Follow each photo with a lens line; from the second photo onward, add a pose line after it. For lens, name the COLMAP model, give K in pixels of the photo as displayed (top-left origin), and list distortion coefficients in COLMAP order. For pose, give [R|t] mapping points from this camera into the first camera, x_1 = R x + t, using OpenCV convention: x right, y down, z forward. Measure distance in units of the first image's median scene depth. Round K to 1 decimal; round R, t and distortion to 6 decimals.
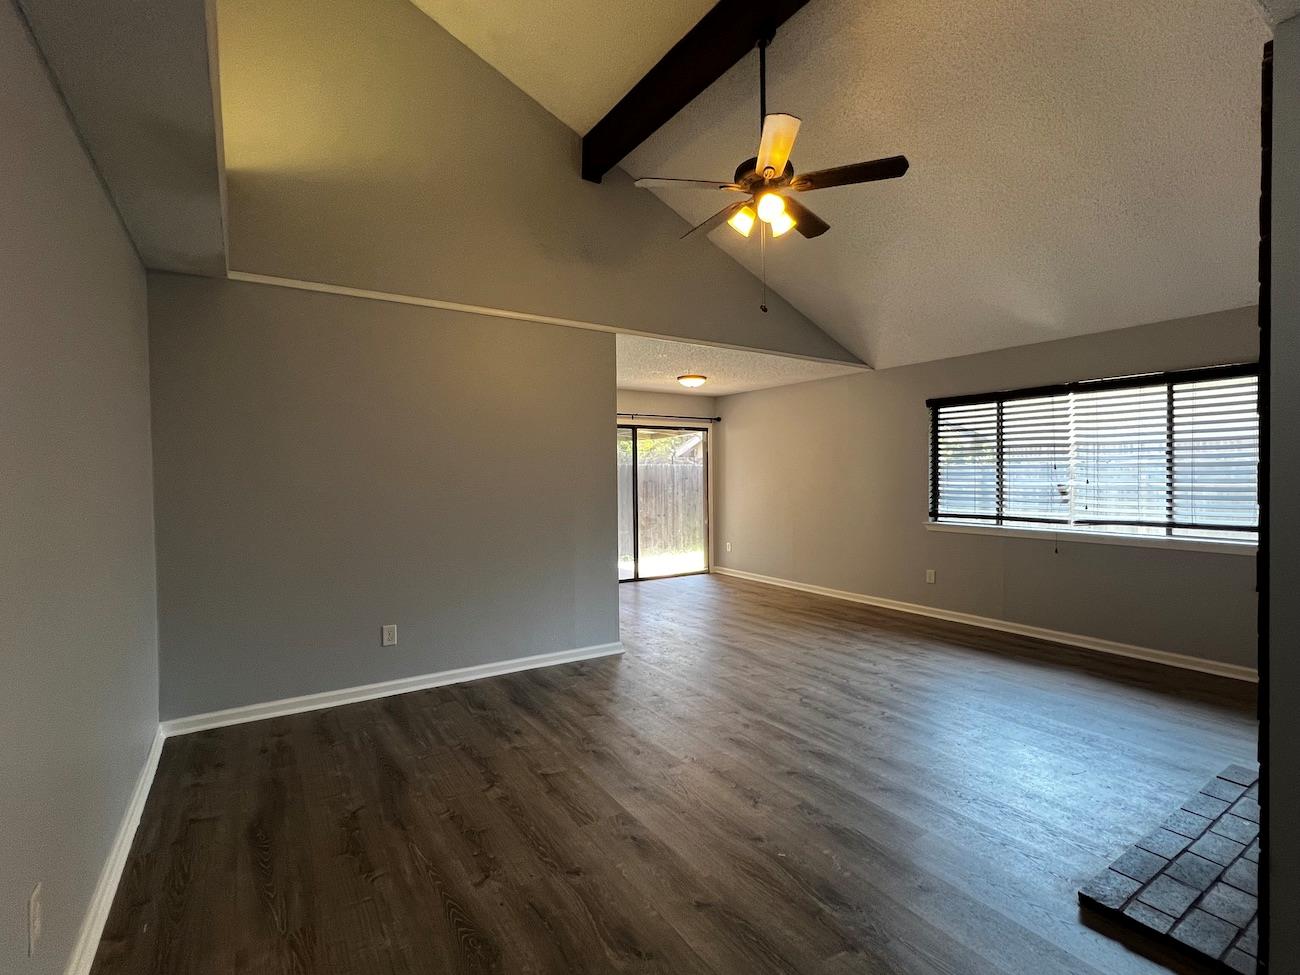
lens RADIAL K [[611.1, 0, 644.0], [0, 611.1, 482.3], [0, 0, 1]] dist [-0.005070, 0.000761]
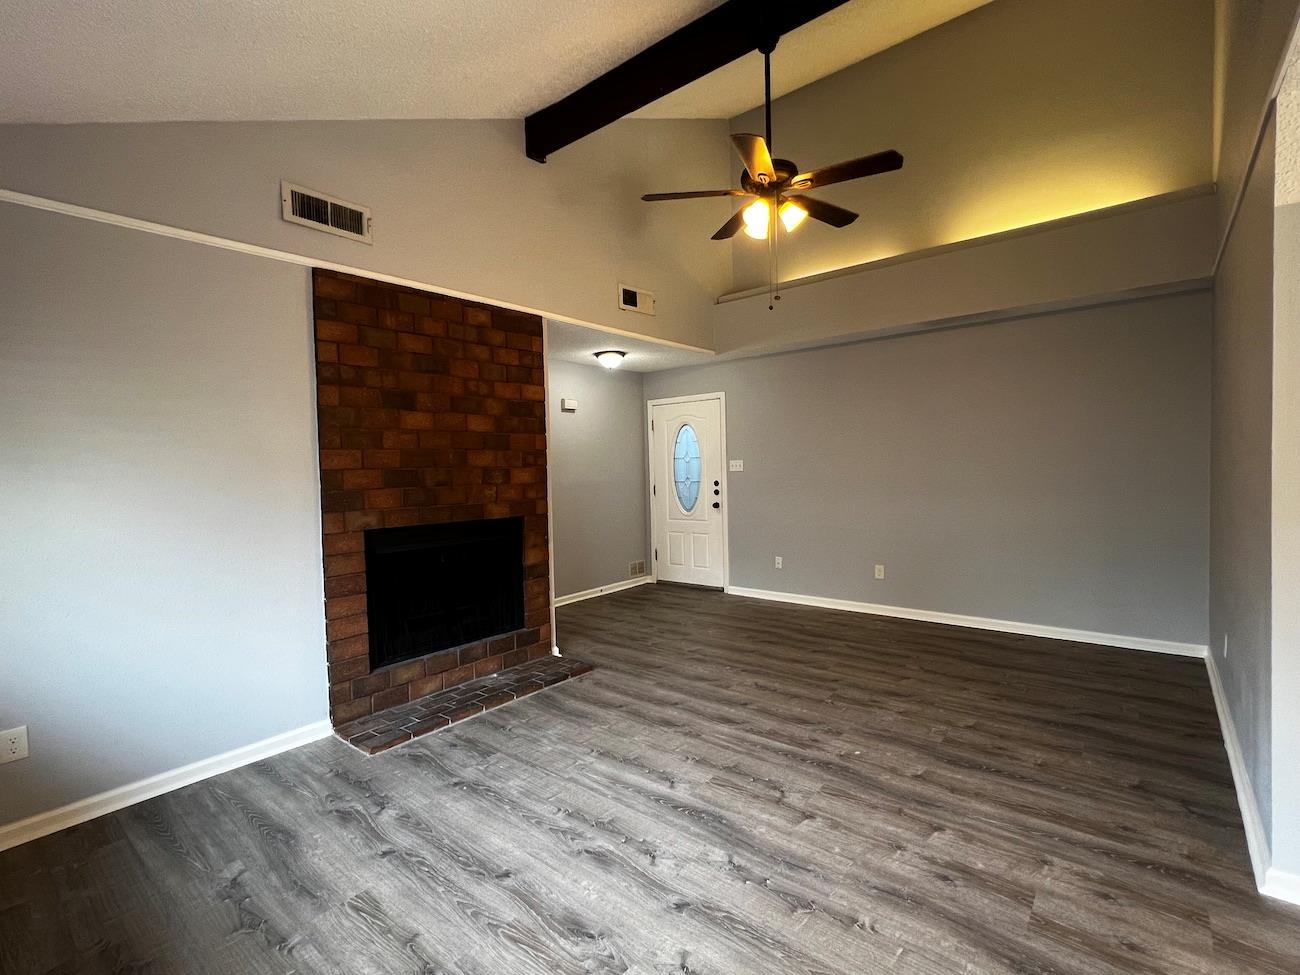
lens RADIAL K [[611.1, 0, 646.8], [0, 611.1, 486.6], [0, 0, 1]] dist [-0.005070, 0.000761]
pose [[-0.952666, 0.042180, -0.301080, 0.505094], [0.028641, 0.998376, 0.049241, -0.023836], [0.302668, 0.038287, -0.952327, 1.352179]]
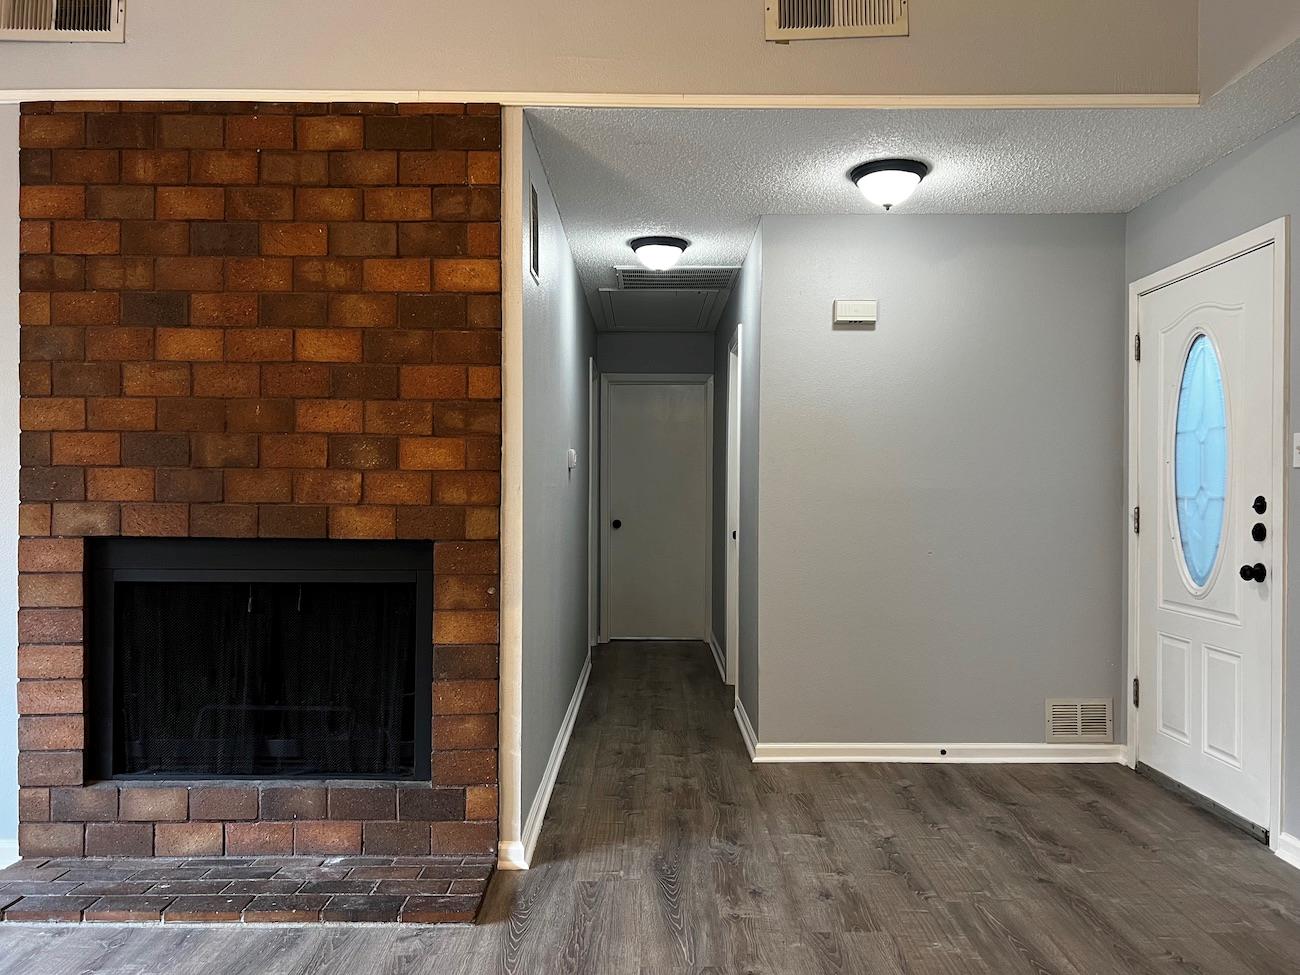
lens RADIAL K [[979.3, 0, 655.7], [0, 979.3, 492.6], [0, 0, 1]] dist [0.044587, -0.043288]
pose [[-0.843060, 0.003977, 0.537804, -0.122922], [0.010748, 0.999898, 0.009454, 0.023935], [-0.537711, 0.013751, -0.843017, 0.904052]]
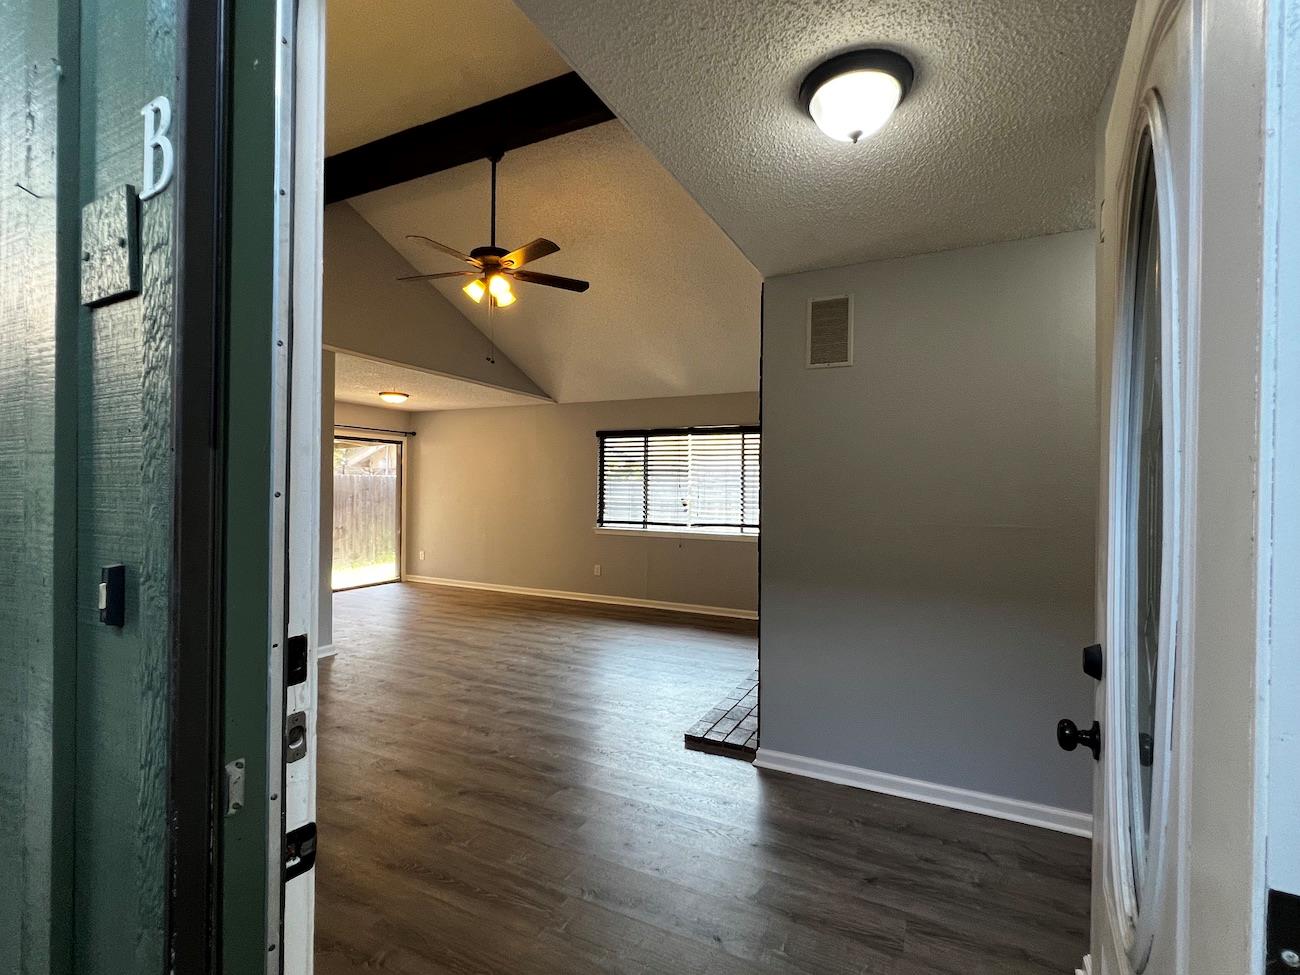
lens RADIAL K [[611.1, 0, 644.4], [0, 611.1, 486.7], [0, 0, 1]] dist [-0.005070, 0.000761]
pose [[0.863441, 0.018425, 0.504114, -0.119628], [-0.011934, 0.999799, -0.016101, -0.000079], [-0.504309, 0.007887, 0.863487, -0.196739]]
